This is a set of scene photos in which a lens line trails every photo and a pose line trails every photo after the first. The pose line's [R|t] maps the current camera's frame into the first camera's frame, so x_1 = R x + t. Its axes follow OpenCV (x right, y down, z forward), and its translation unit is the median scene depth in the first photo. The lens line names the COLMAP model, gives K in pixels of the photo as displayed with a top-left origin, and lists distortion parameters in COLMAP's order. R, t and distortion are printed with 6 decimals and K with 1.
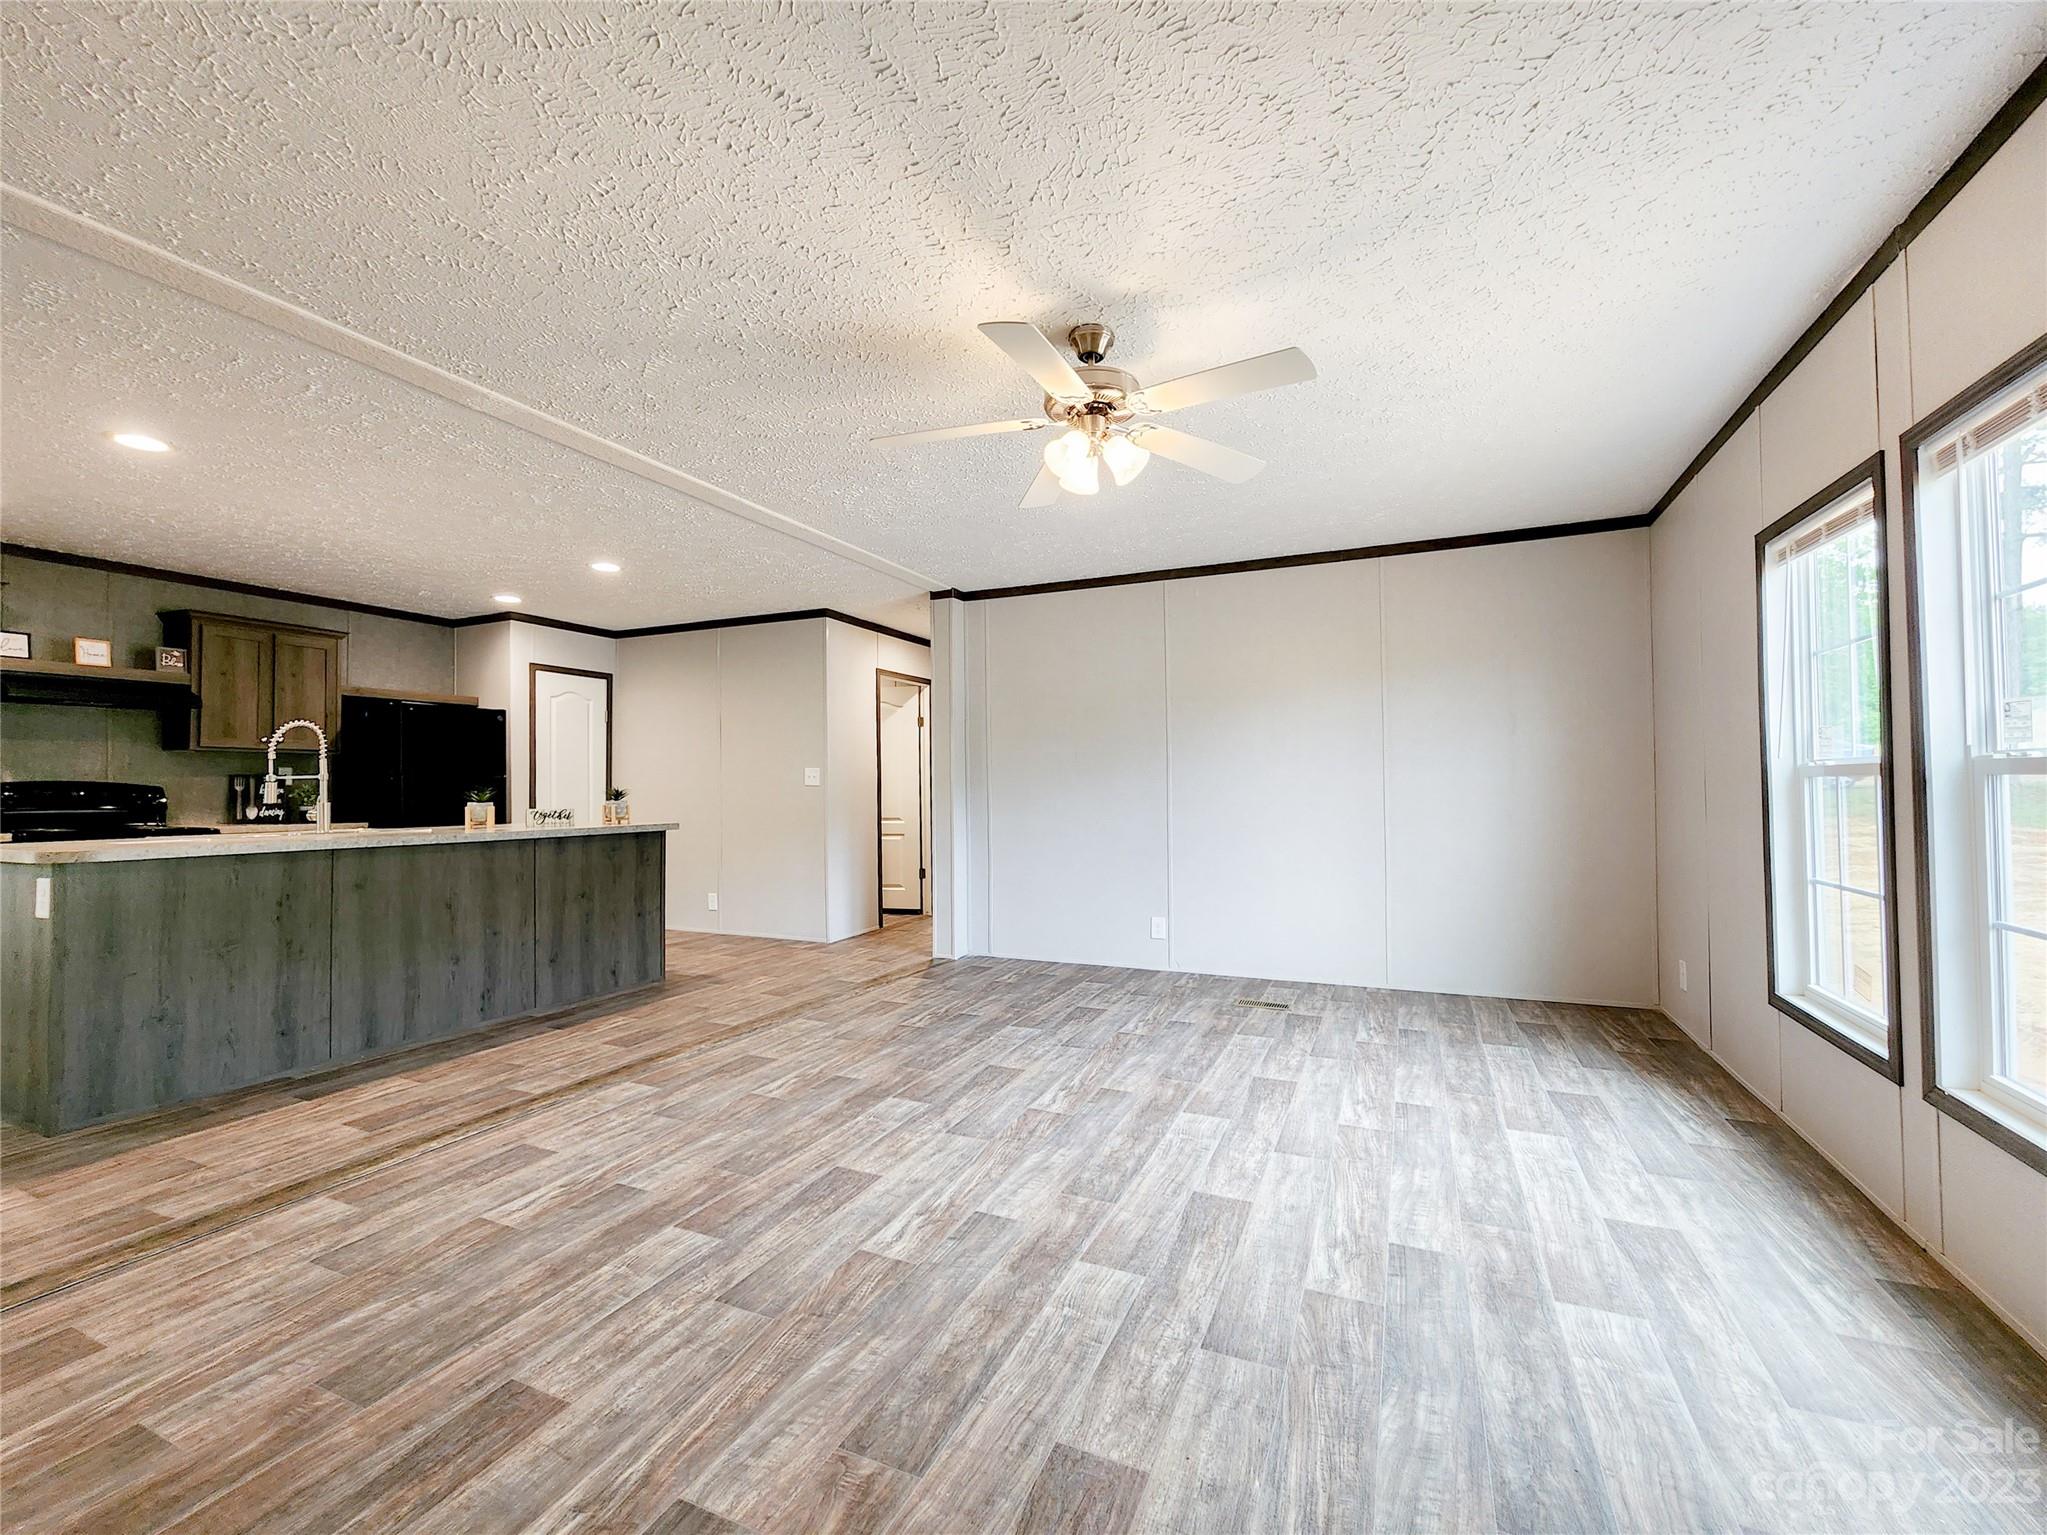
lens RADIAL K [[872.4, 0, 1035.6], [0, 872.4, 776.4], [0, 0, 1]] dist [-0.001736, -0.001219]
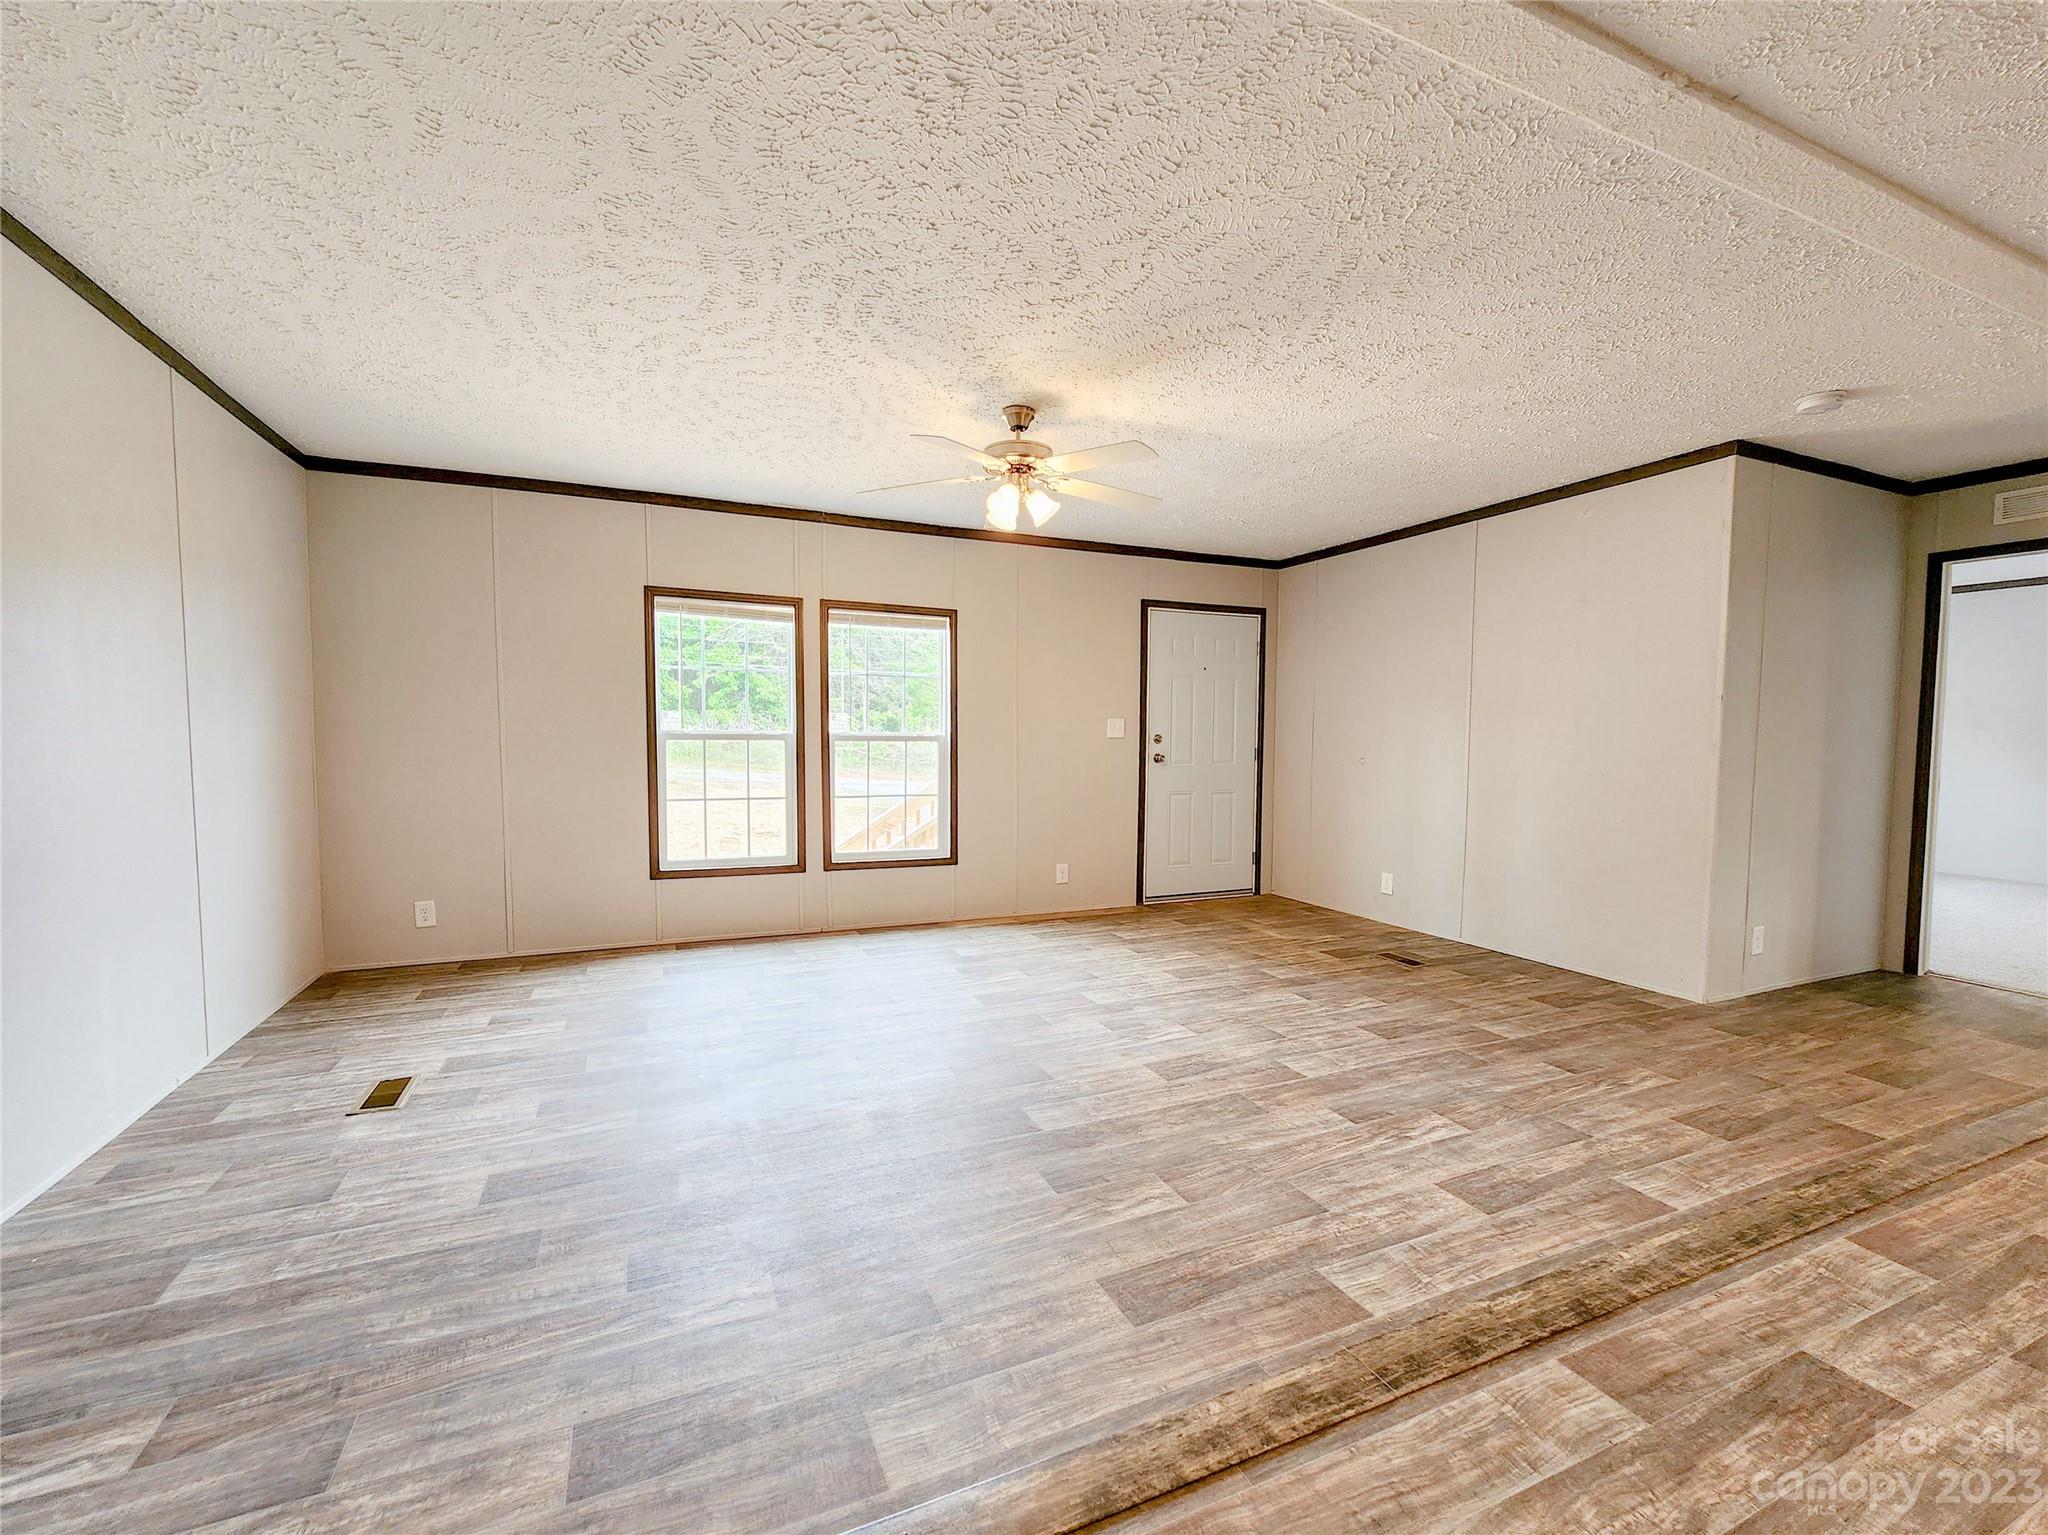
lens RADIAL K [[855.2, 0, 1007.4], [0, 855.2, 776.8], [0, 0, 1]] dist [-0.000775, -0.000630]
pose [[-0.730802, -0.031822, 0.681847, -0.664058], [-0.011288, 0.999340, 0.034541, 0.007117], [-0.682496, 0.017546, -0.730679, 1.568505]]
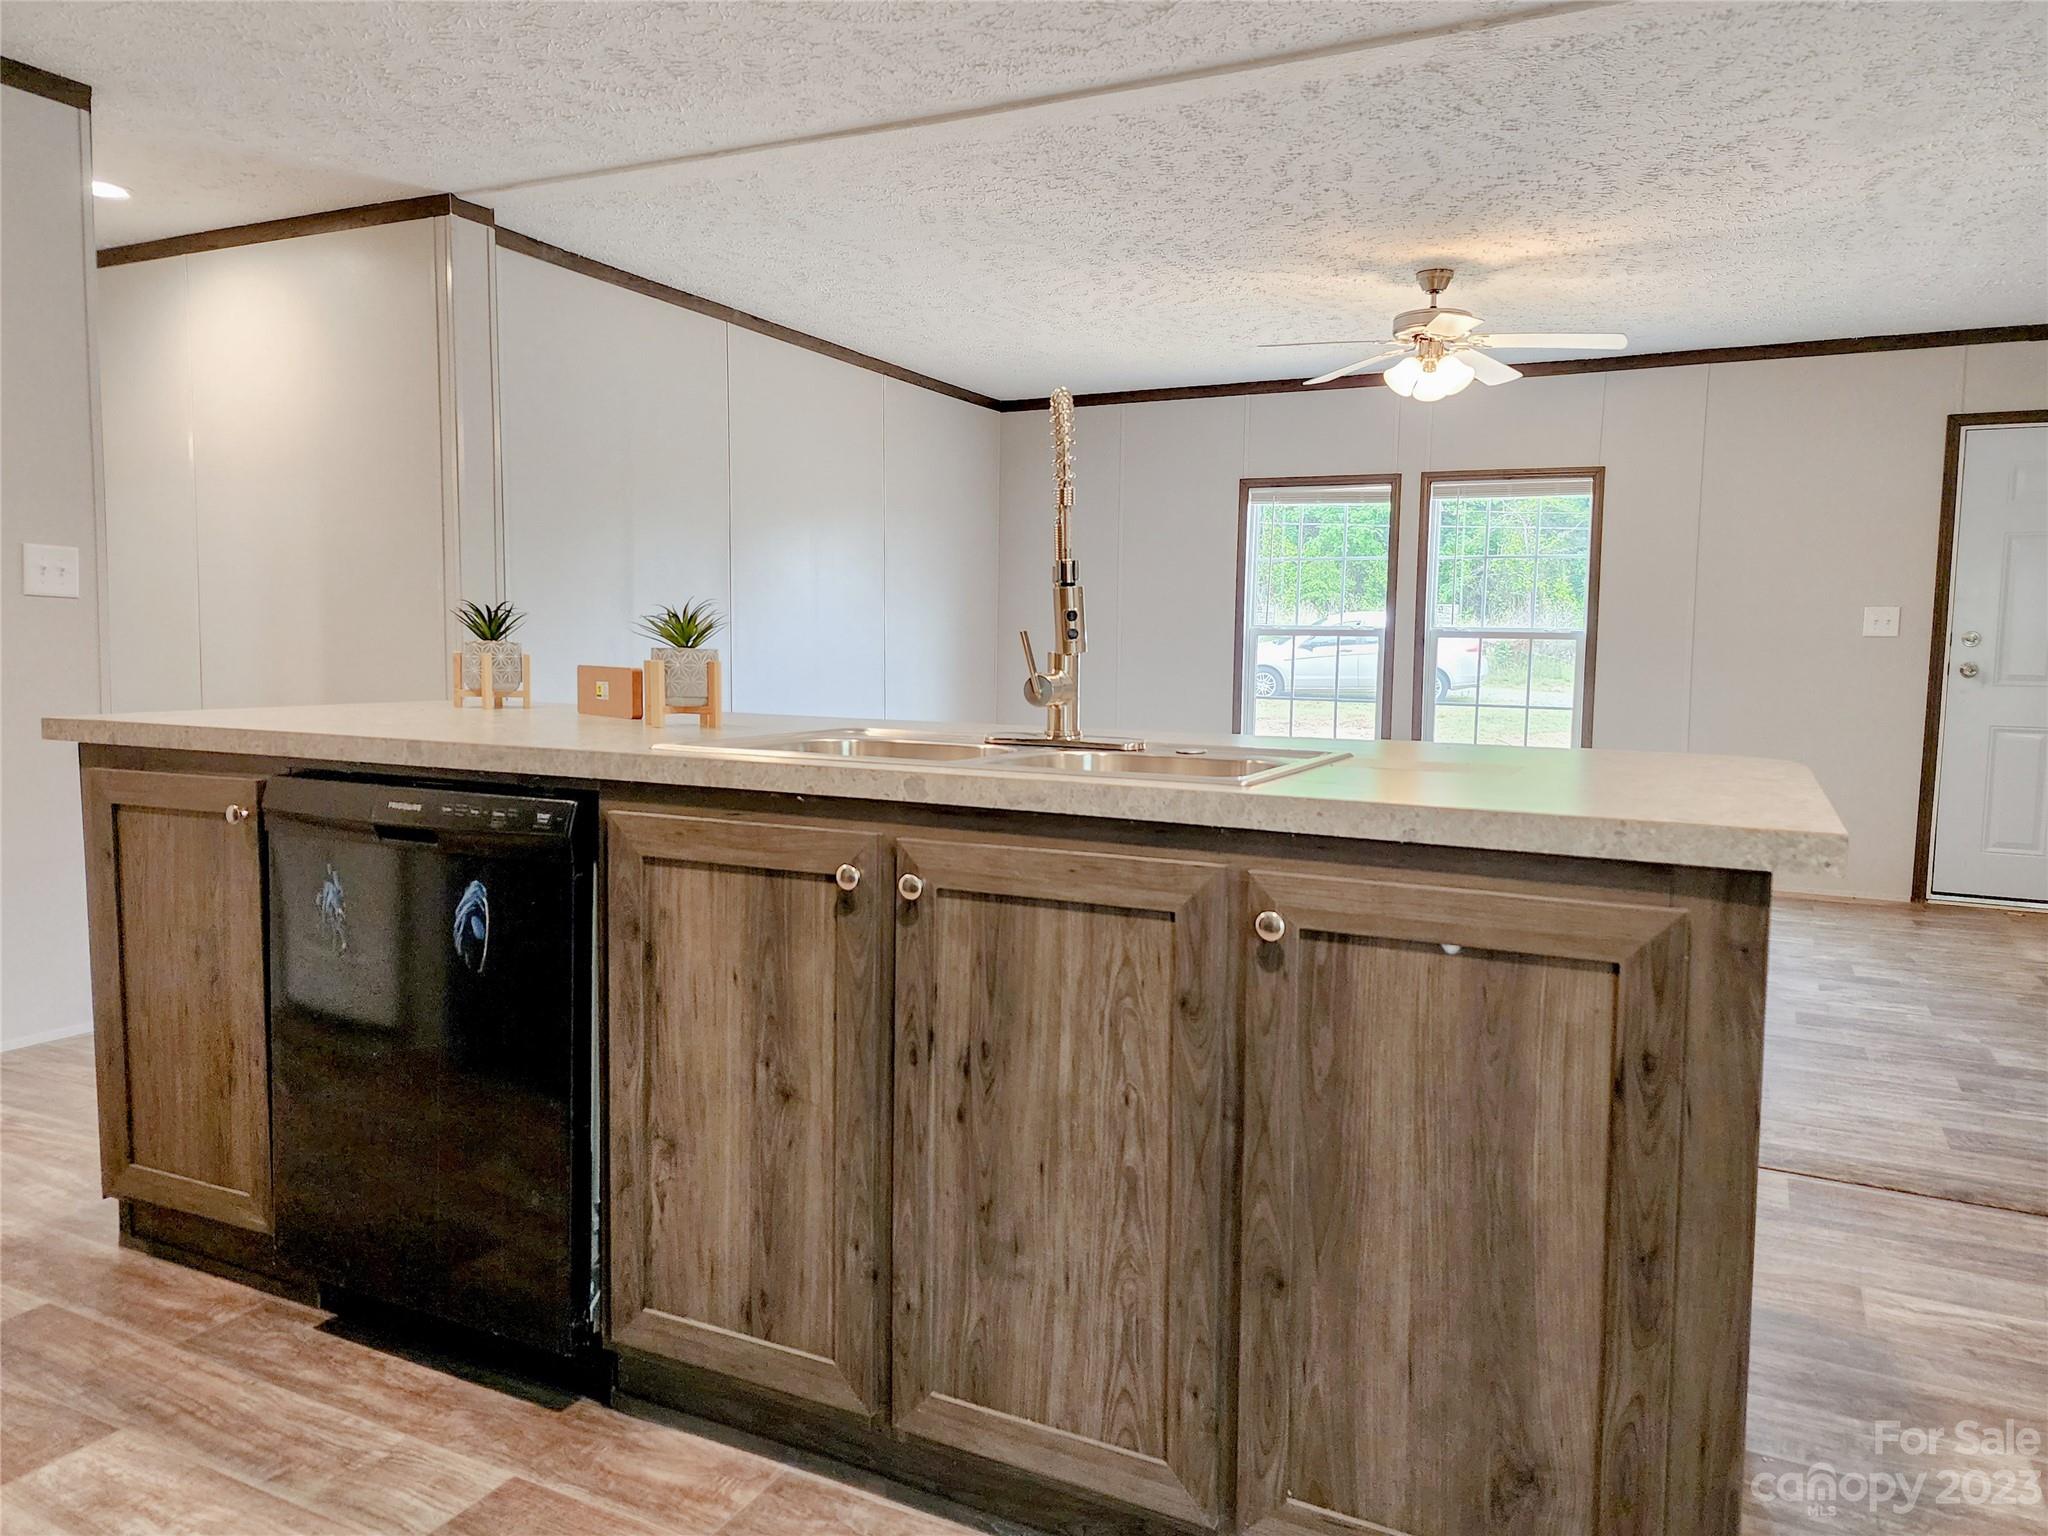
lens RADIAL K [[1380.2, 0, 1024.0], [0, 1380.2, 768.0], [0, 0, 1]] dist [0.090755, -0.082319]
pose [[0.050567, -0.087292, 0.994899, -1.601455], [-0.033253, 0.995473, 0.089033, 0.031163], [-0.998167, -0.037585, 0.047436, 1.161325]]
